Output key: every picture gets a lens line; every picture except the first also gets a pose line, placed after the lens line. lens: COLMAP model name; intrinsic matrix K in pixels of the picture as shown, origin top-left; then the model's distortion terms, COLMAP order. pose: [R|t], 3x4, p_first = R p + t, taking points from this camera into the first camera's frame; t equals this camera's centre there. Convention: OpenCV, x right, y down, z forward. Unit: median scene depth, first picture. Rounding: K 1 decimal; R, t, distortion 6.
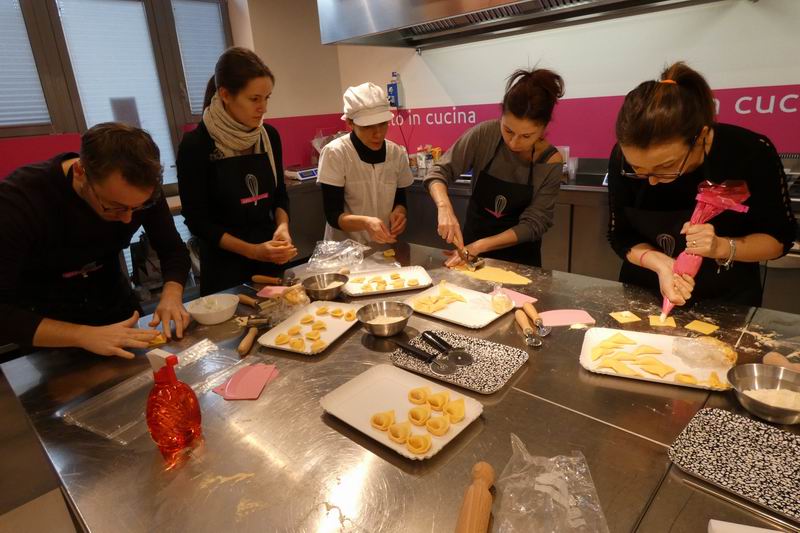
lens RADIAL K [[496.3, 0, 405.6], [0, 496.3, 266.6], [0, 0, 1]] dist [0.022822, -0.004314]
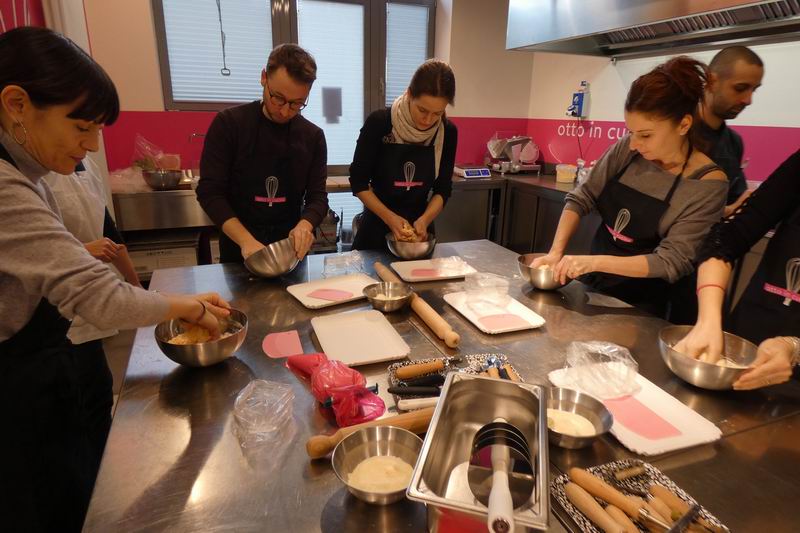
lens RADIAL K [[496.3, 0, 406.1], [0, 496.3, 267.7], [0, 0, 1]] dist [0.022822, -0.004314]
pose [[0.913594, 0.204333, -0.351560, 0.082567], [-0.205758, 0.978021, 0.033742, -0.000536], [0.350727, 0.041510, 0.935557, -0.007334]]
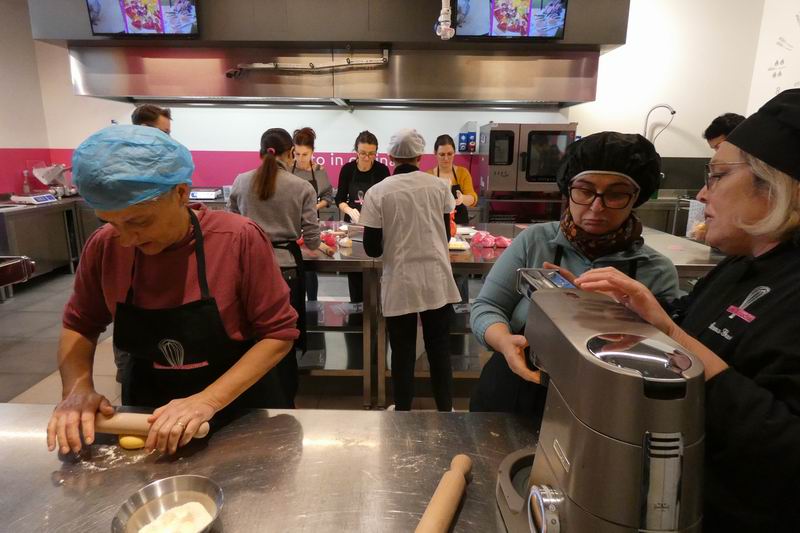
lens RADIAL K [[496.3, 0, 398.1], [0, 496.3, 271.9], [0, 0, 1]] dist [0.022822, -0.004314]
pose [[0.740704, -0.096881, 0.664809, -0.396978], [0.150648, 0.988300, -0.023824, 0.135682], [-0.654723, 0.117799, 0.746633, -0.394244]]
